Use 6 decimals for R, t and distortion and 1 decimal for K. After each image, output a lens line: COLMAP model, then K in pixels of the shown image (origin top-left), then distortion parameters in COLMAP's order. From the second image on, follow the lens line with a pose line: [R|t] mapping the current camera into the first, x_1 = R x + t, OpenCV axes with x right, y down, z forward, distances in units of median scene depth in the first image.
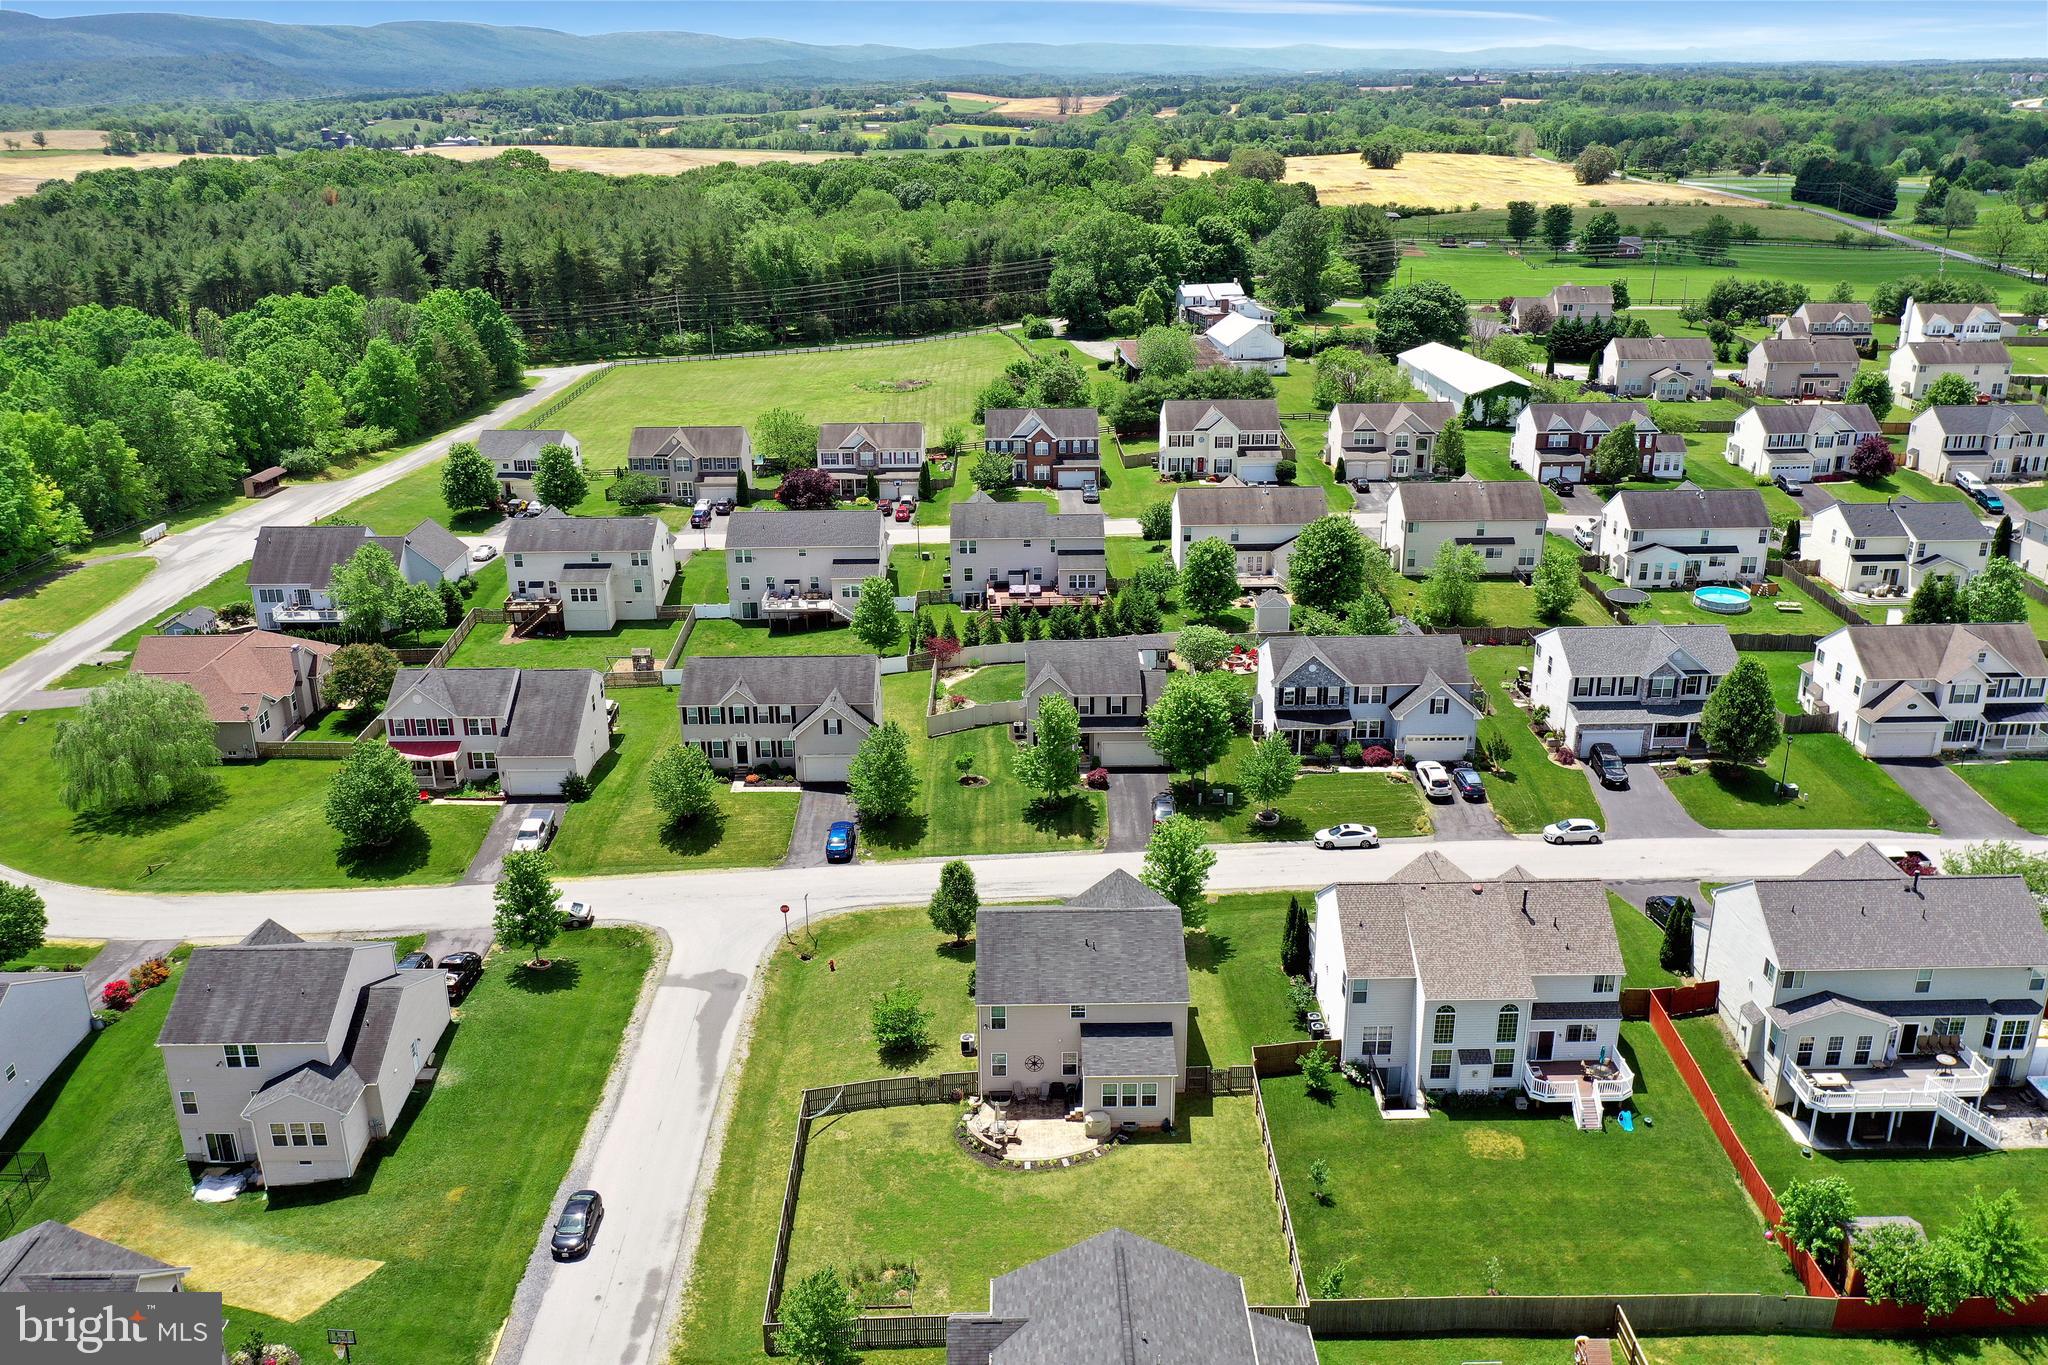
lens RADIAL K [[1636.7, 0, 1014.3], [0, 1636.7, 680.6], [0, 0, 1]] dist [-0.005290, 0.003049]
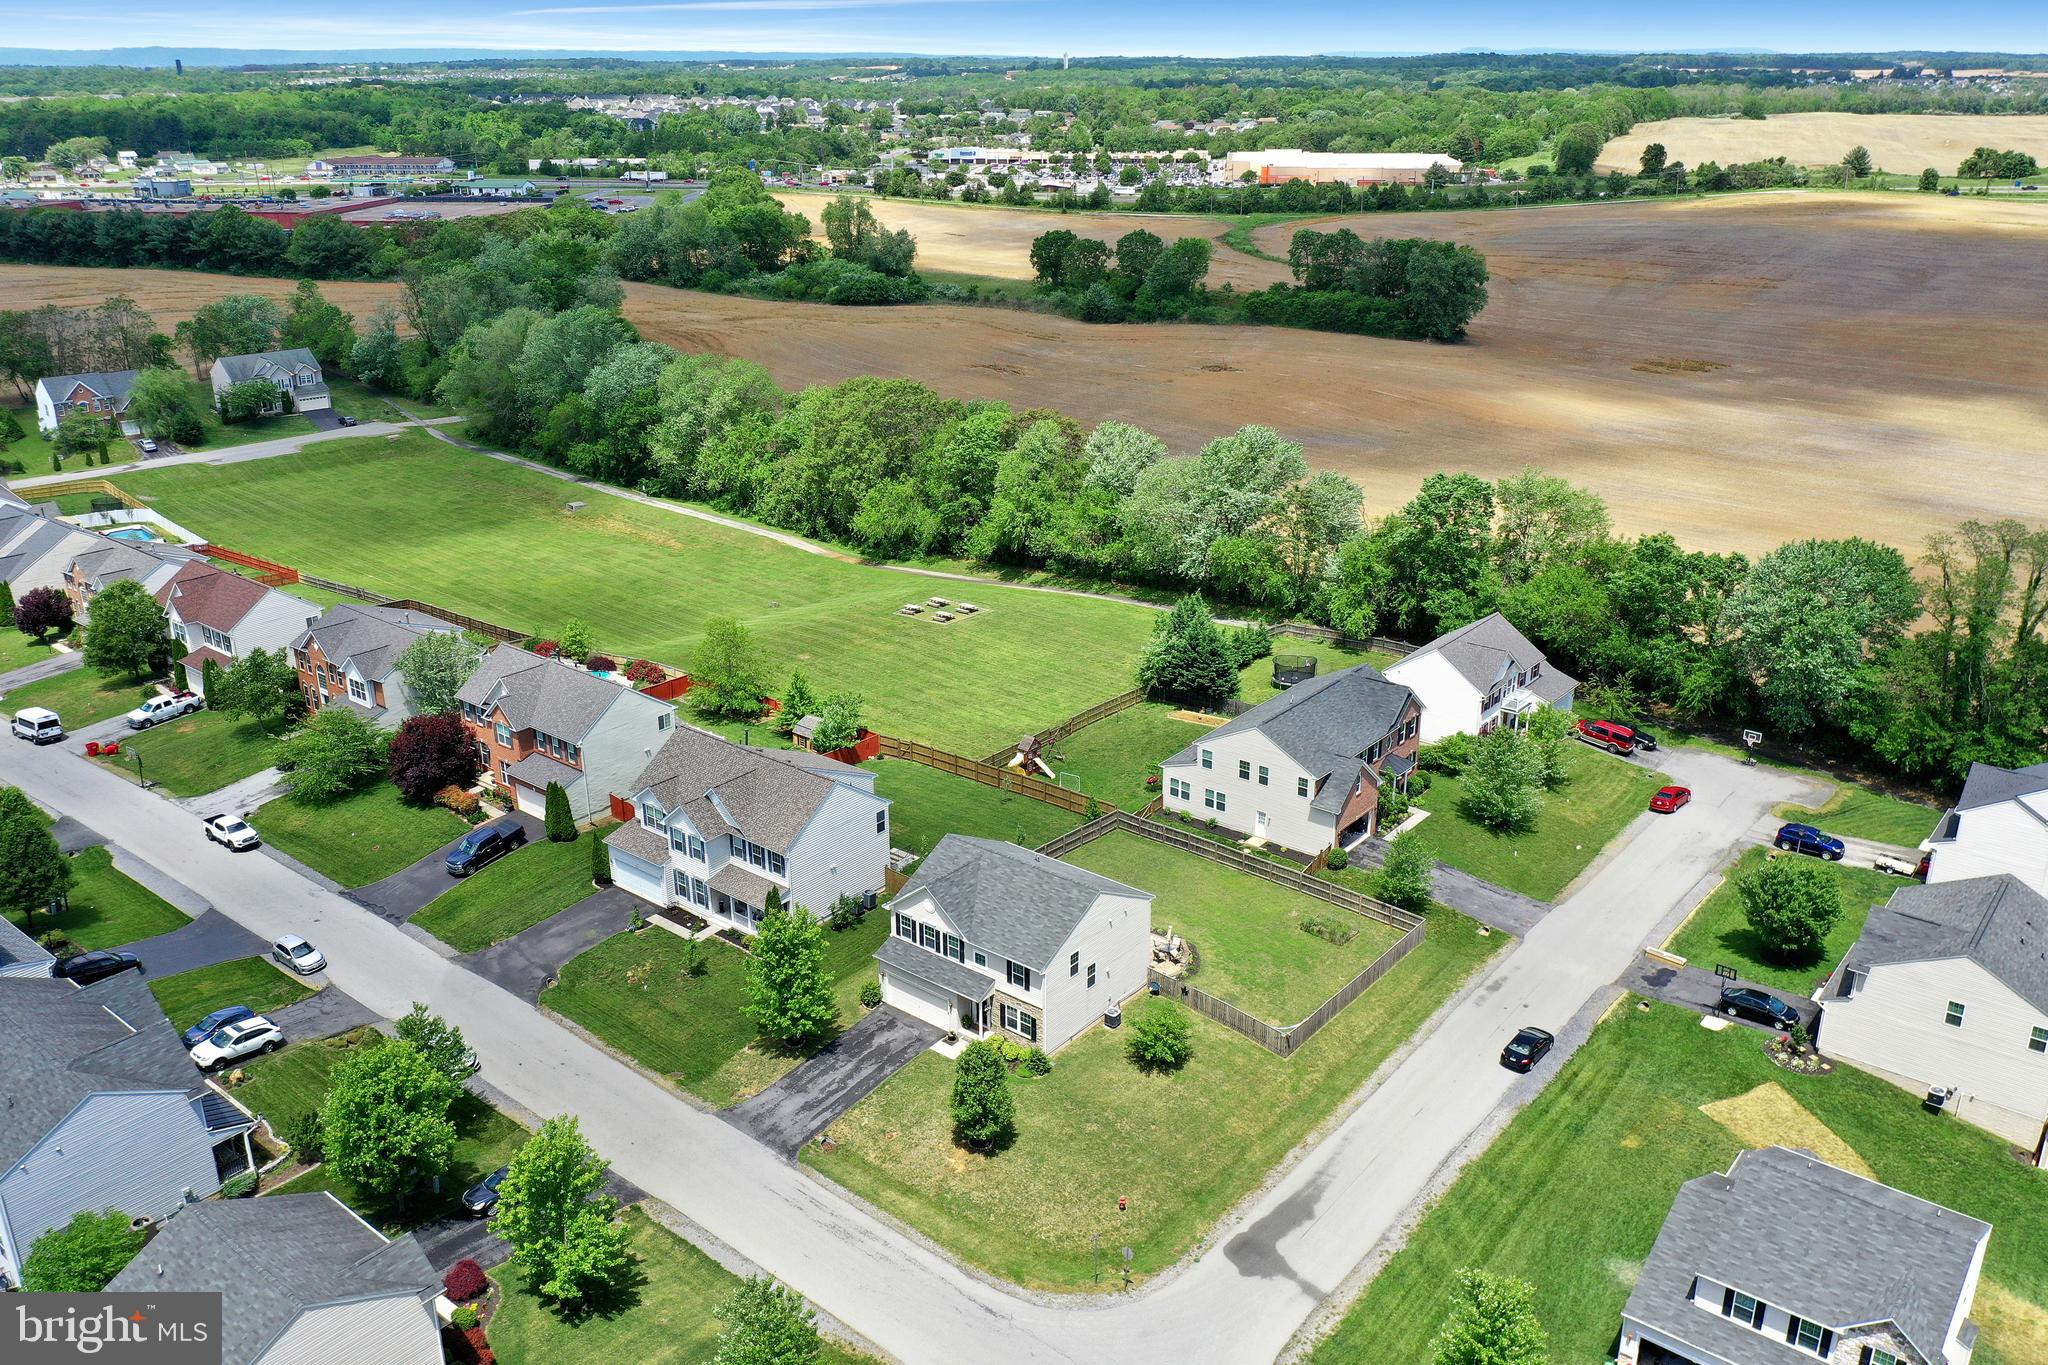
lens RADIAL K [[1612.3, 0, 1014.2], [0, 1612.3, 673.2], [0, 0, 1]] dist [-0.011179, -0.002088]
pose [[-0.767295, -0.210097, 0.605902, -0.293028], [0.232955, 0.788956, 0.568577, -0.283285], [-0.597487, 0.577414, -0.556419, 0.800397]]
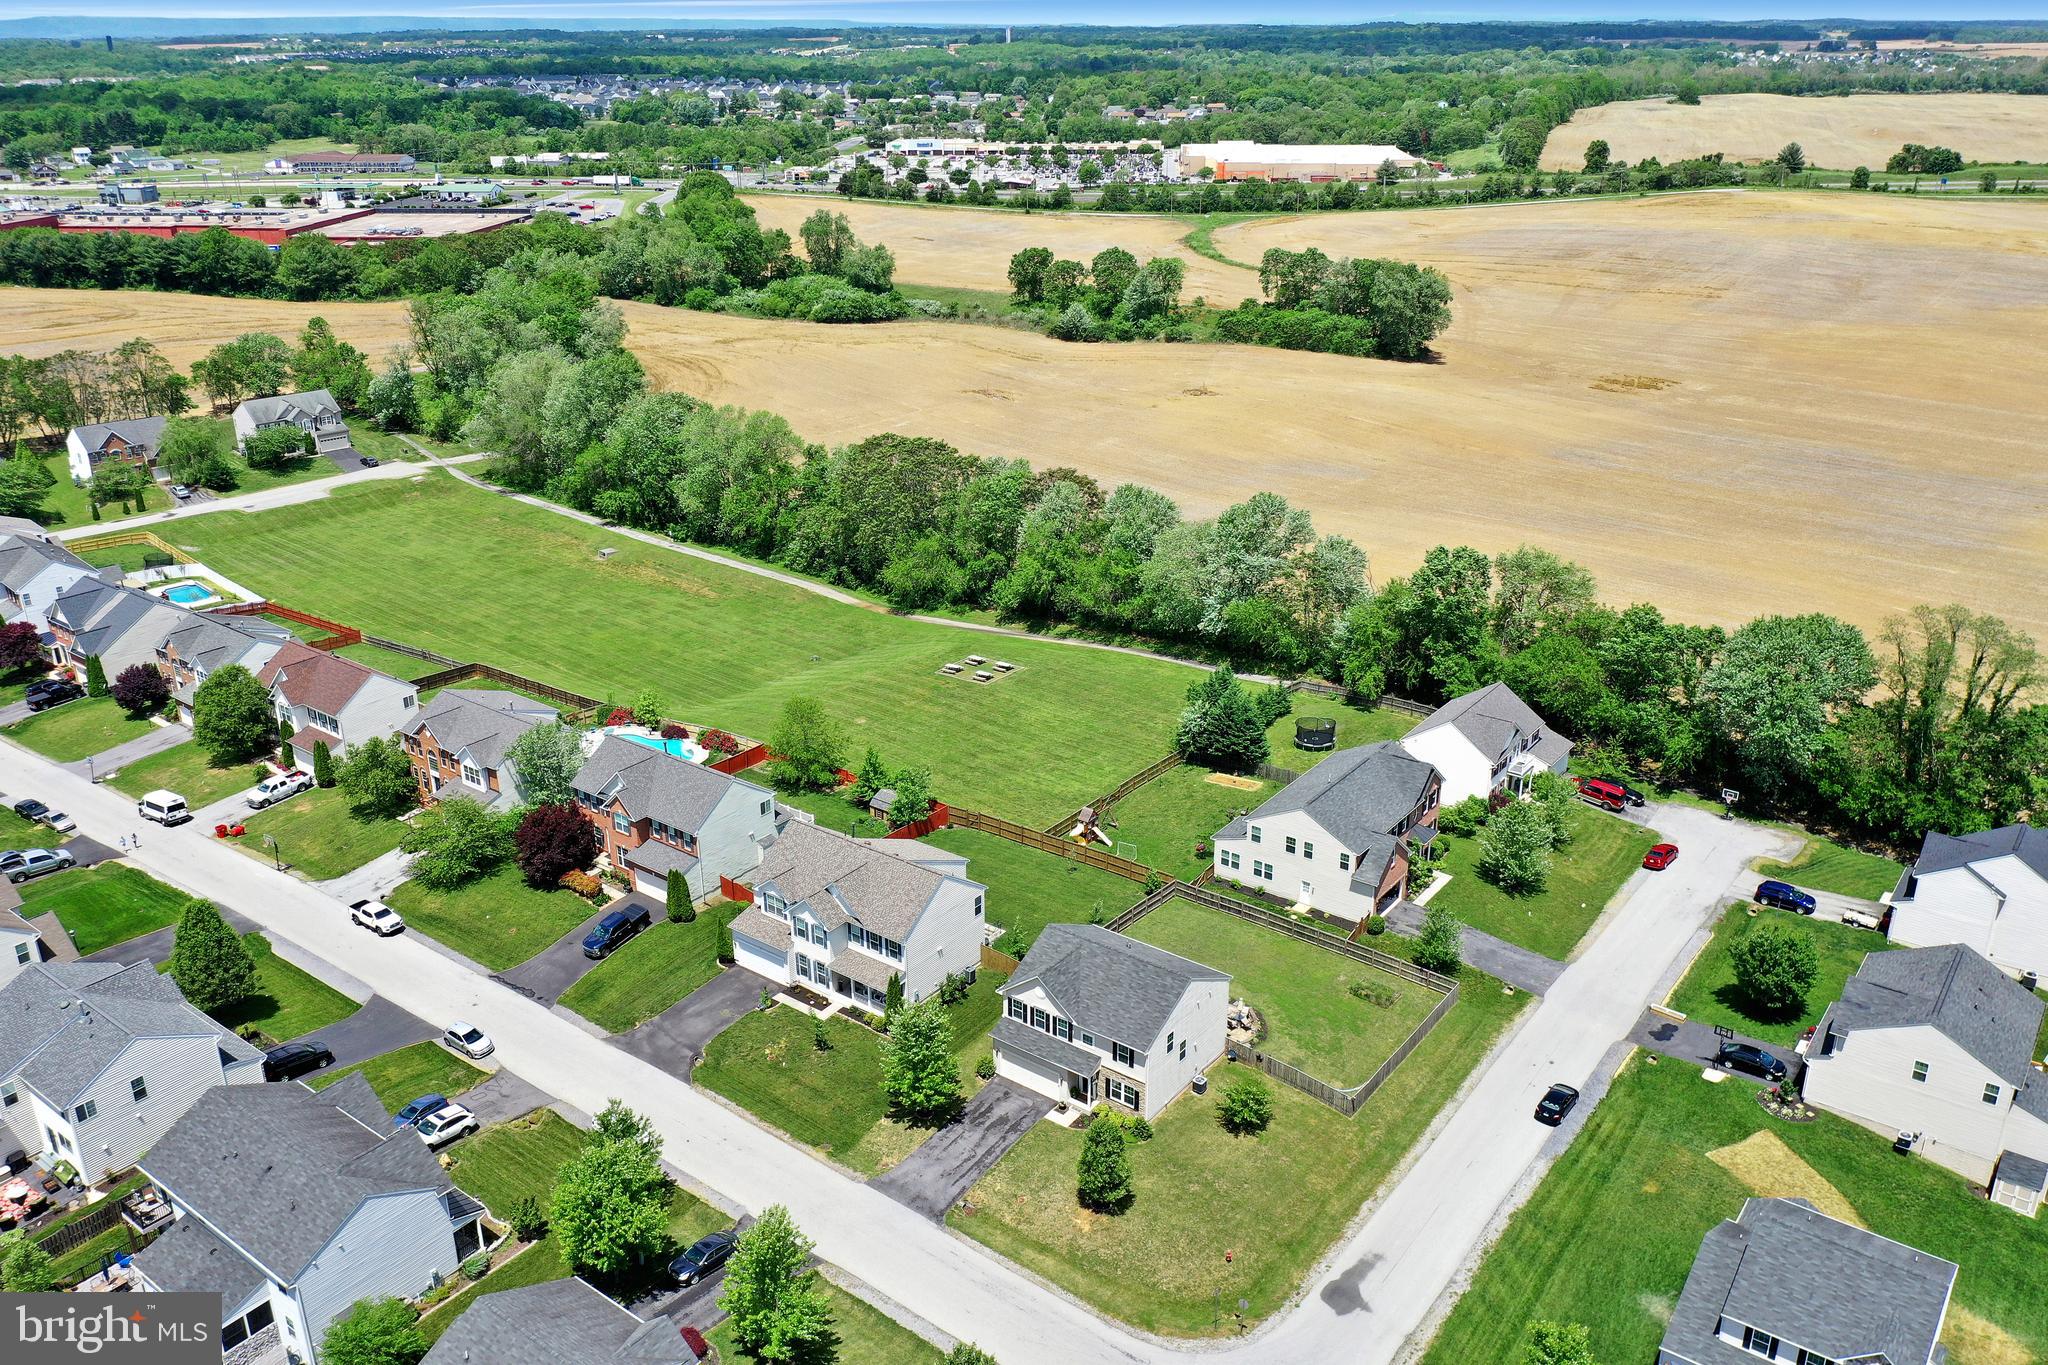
lens RADIAL K [[1601.4, 0, 1016.5], [0, 1601.4, 675.3], [0, 0, 1]] dist [-0.013479, -0.000100]
pose [[-0.790120, -0.211105, 0.575451, -0.280903], [0.224562, 0.773851, 0.592222, -0.379892], [-0.570335, 0.597151, -0.564029, 0.840250]]
